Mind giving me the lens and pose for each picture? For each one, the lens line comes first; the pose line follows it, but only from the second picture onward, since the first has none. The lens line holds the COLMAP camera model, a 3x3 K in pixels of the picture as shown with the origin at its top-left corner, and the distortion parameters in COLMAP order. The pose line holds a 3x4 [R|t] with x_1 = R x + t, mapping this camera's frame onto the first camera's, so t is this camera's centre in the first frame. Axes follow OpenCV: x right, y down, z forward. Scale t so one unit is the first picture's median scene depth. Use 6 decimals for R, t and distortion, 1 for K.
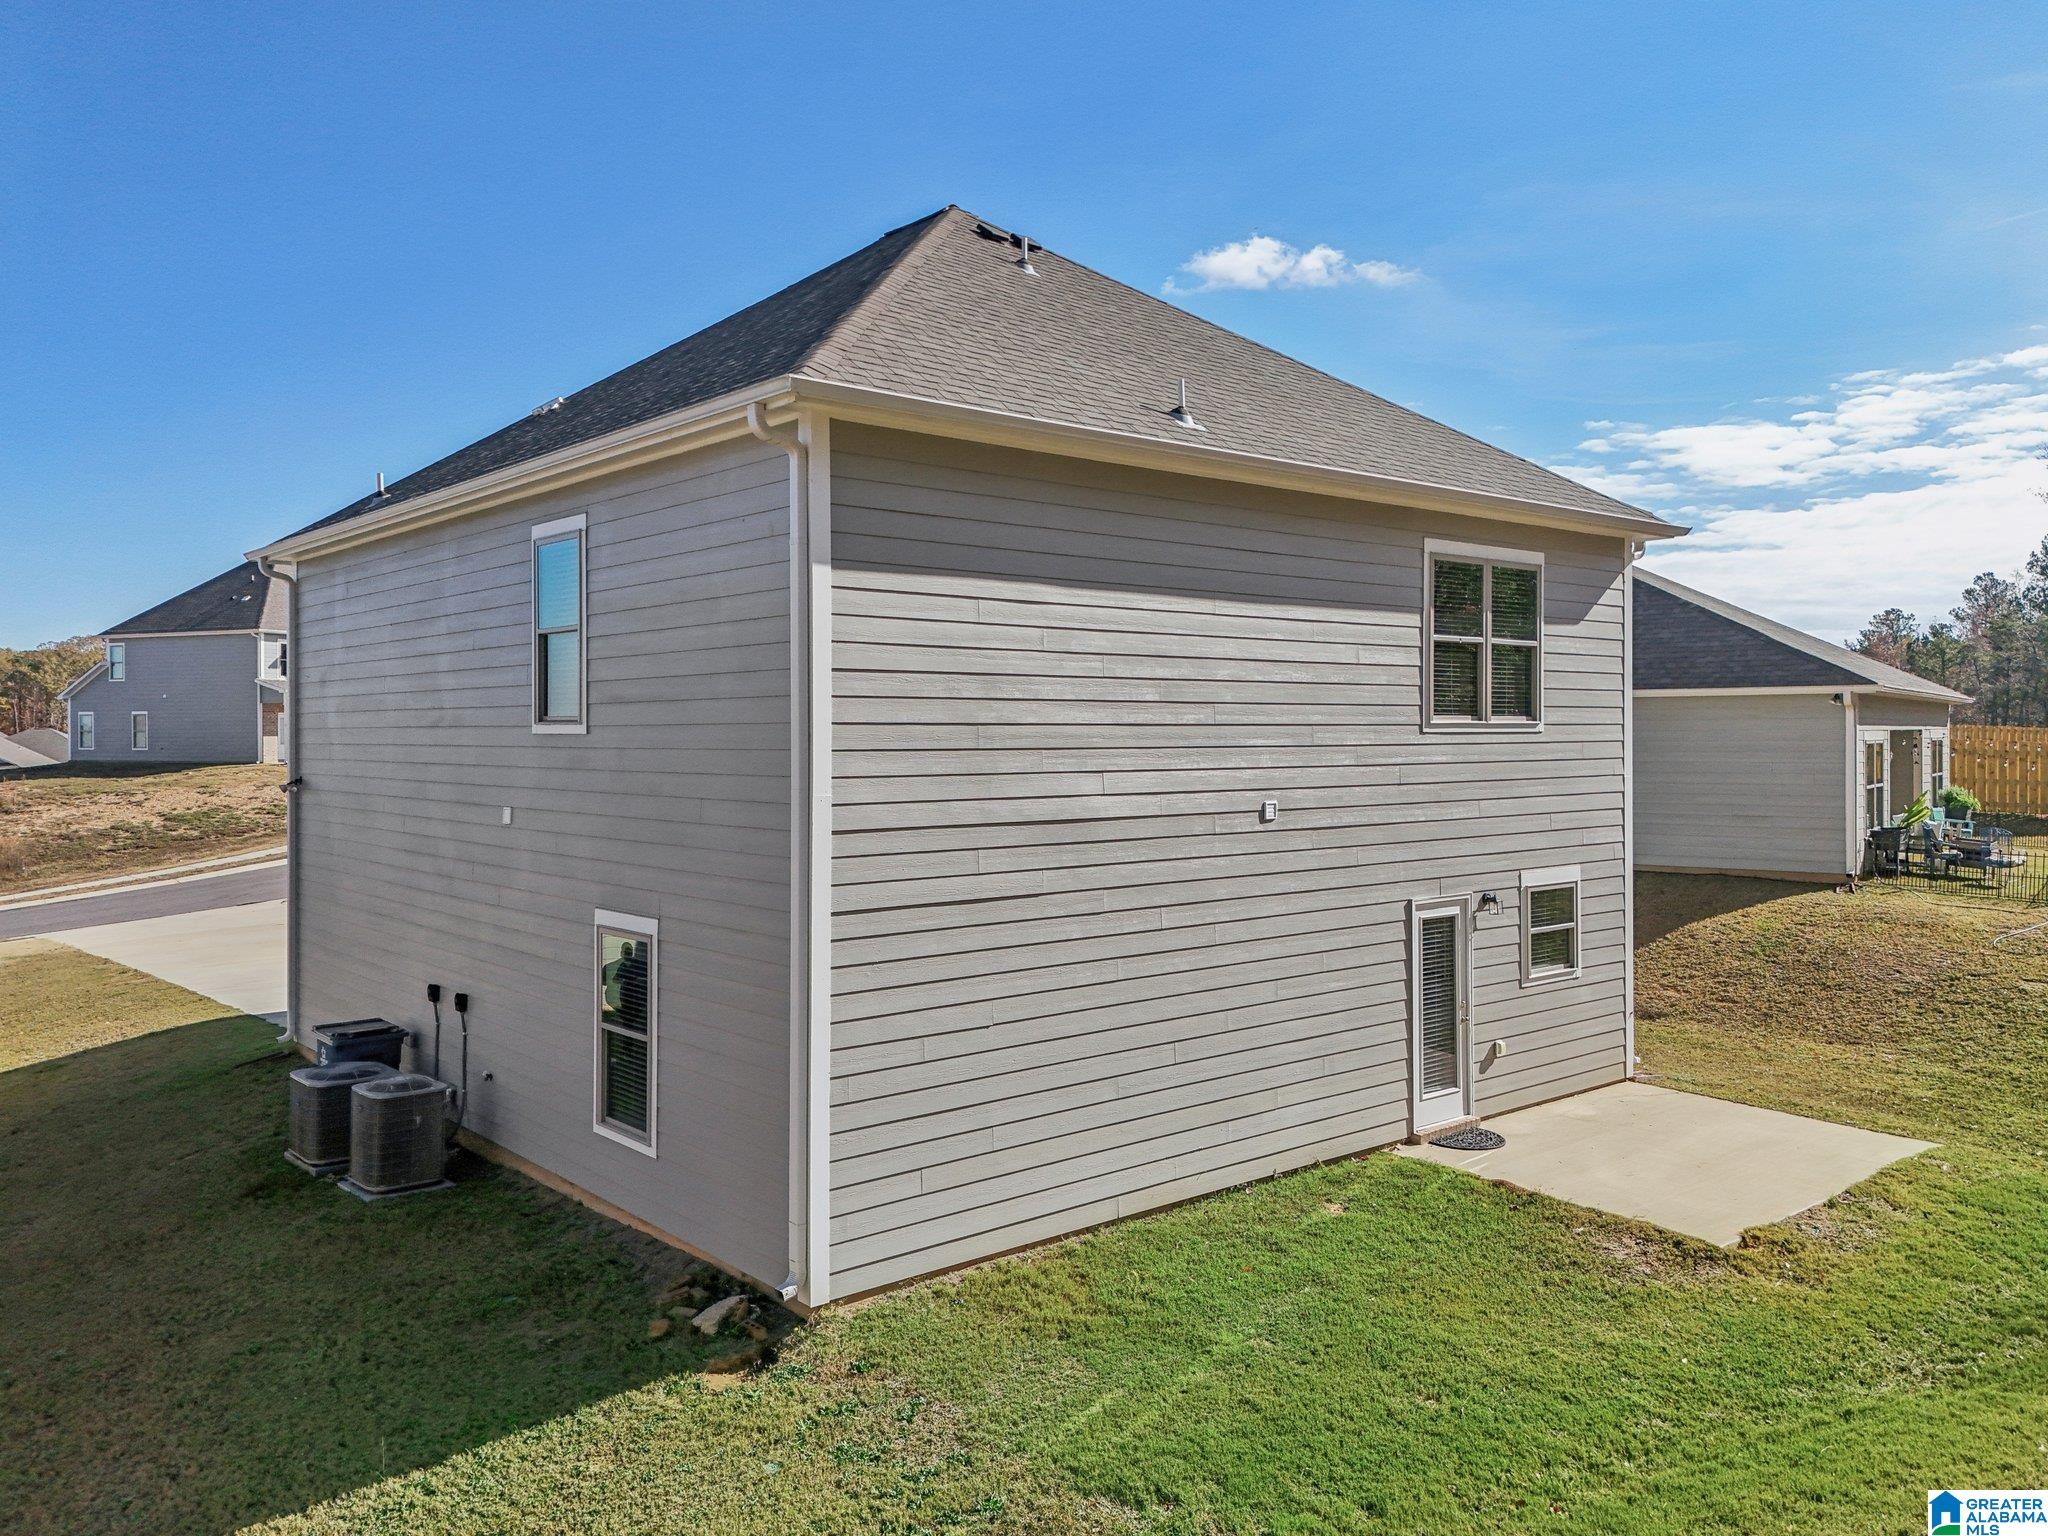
lens RADIAL K [[1556.9, 0, 1036.2], [0, 1556.9, 741.0], [0, 0, 1]] dist [0.057295, -0.050157]
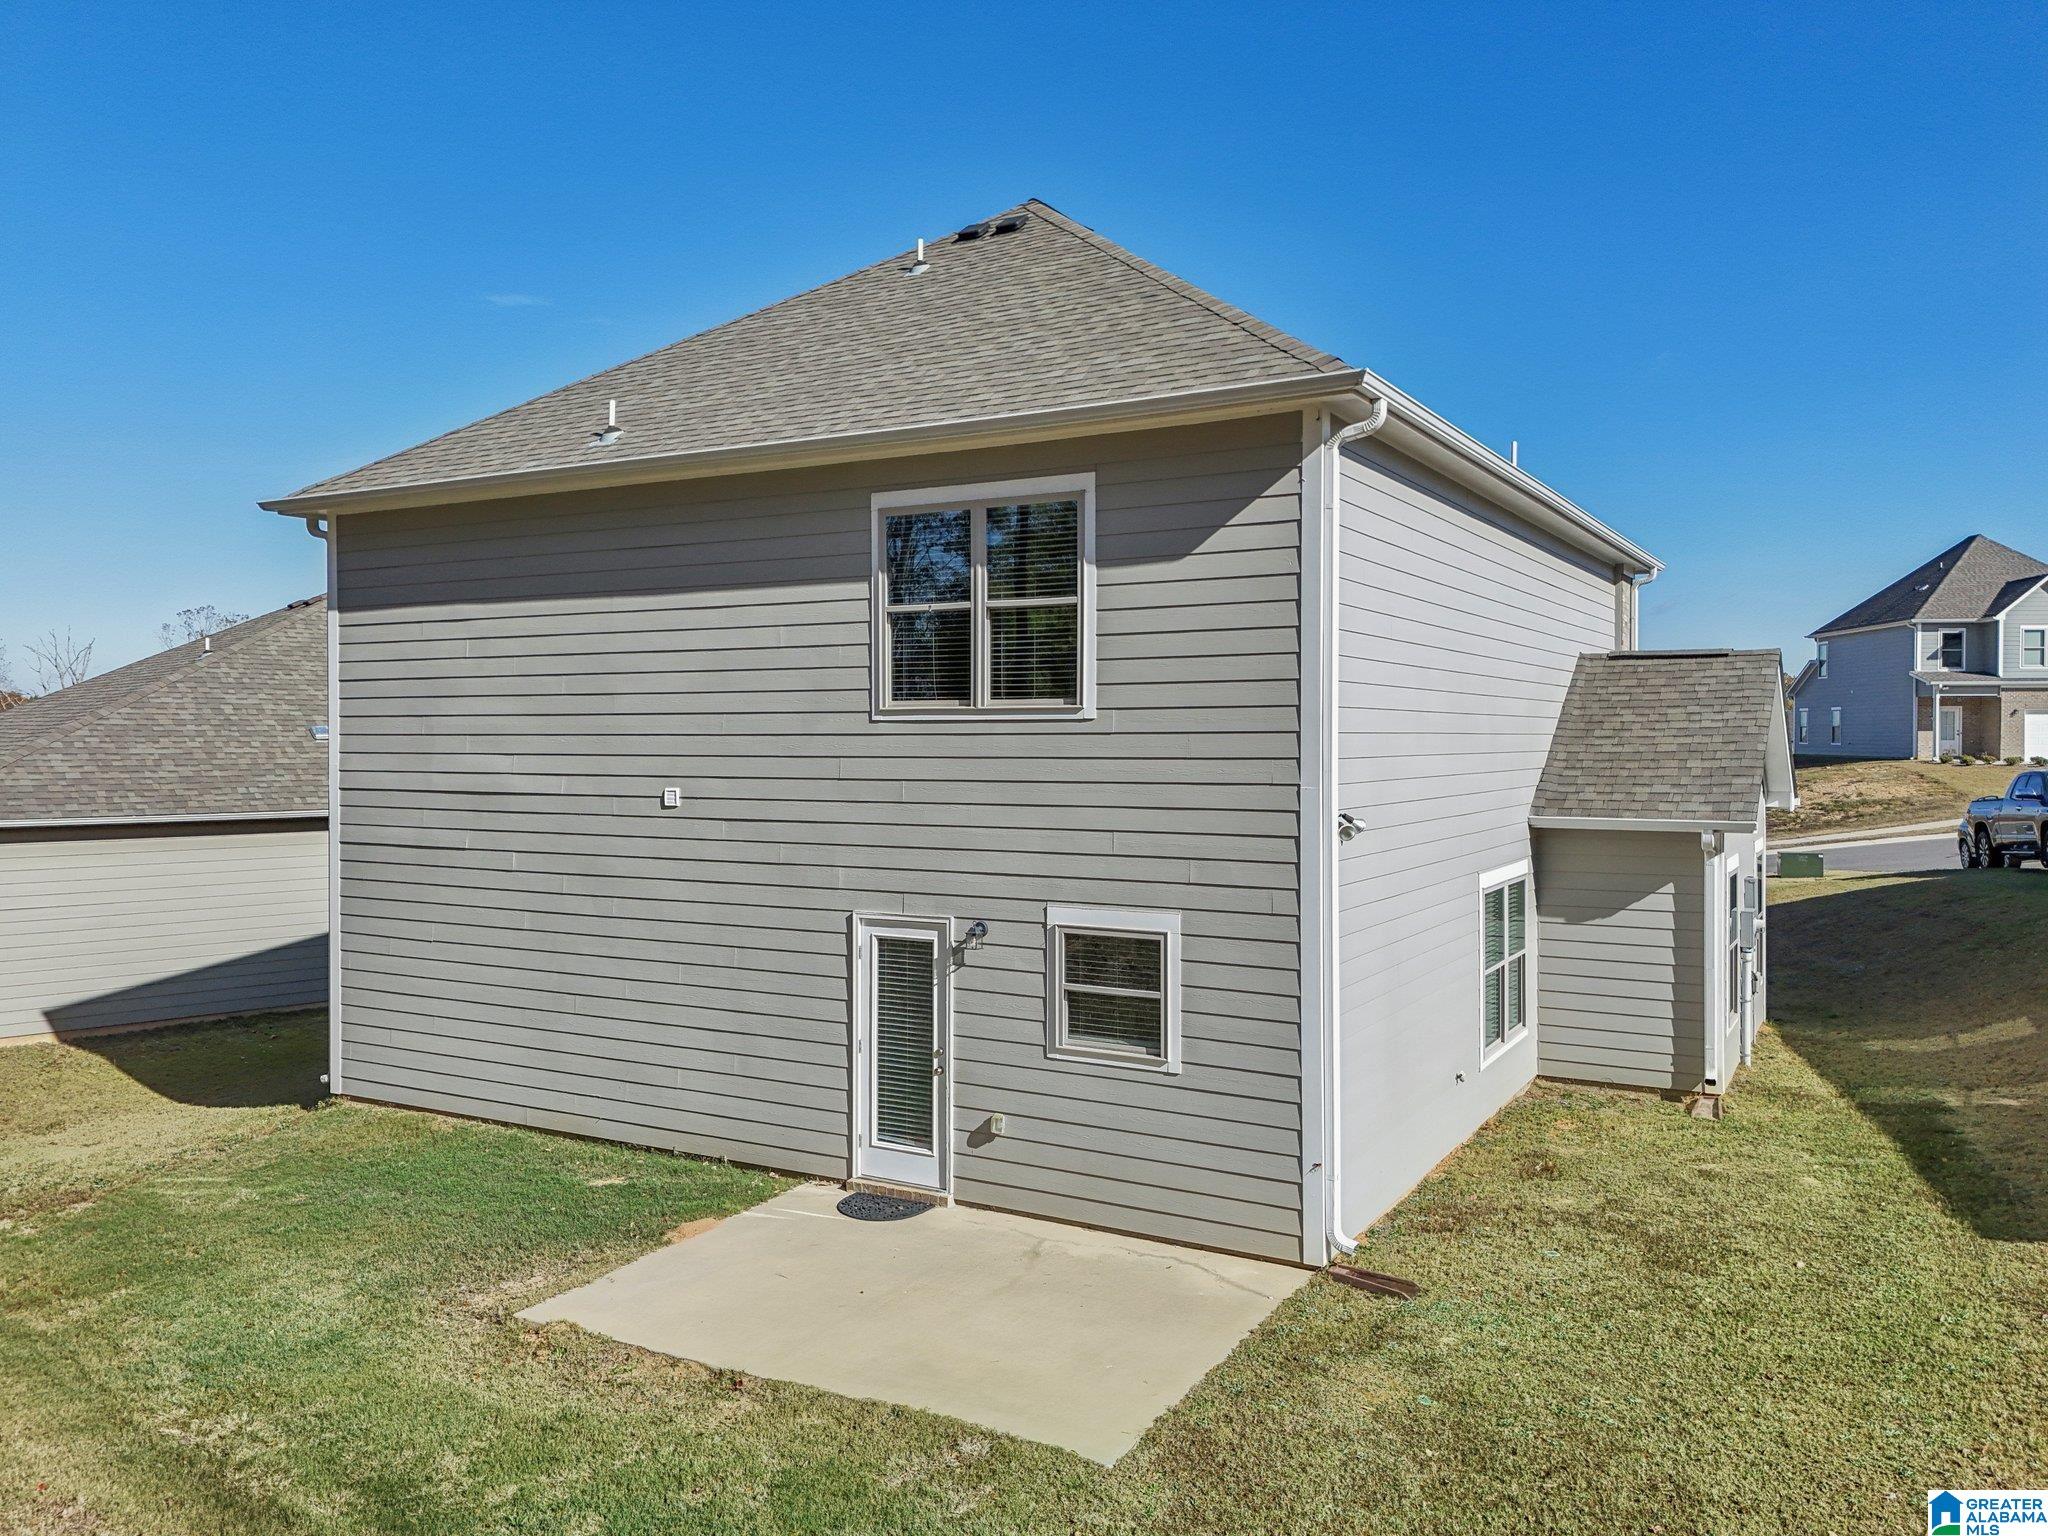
lens RADIAL K [[1540.4, 0, 1032.0], [0, 1540.4, 757.5], [0, 0, 1]] dist [0.070851, -0.065987]
pose [[0.338407, 0.016593, -0.940854, 1.051263], [-0.004174, 0.999861, 0.016132, 0.000755], [0.940991, -0.001532, 0.338429, 0.774928]]
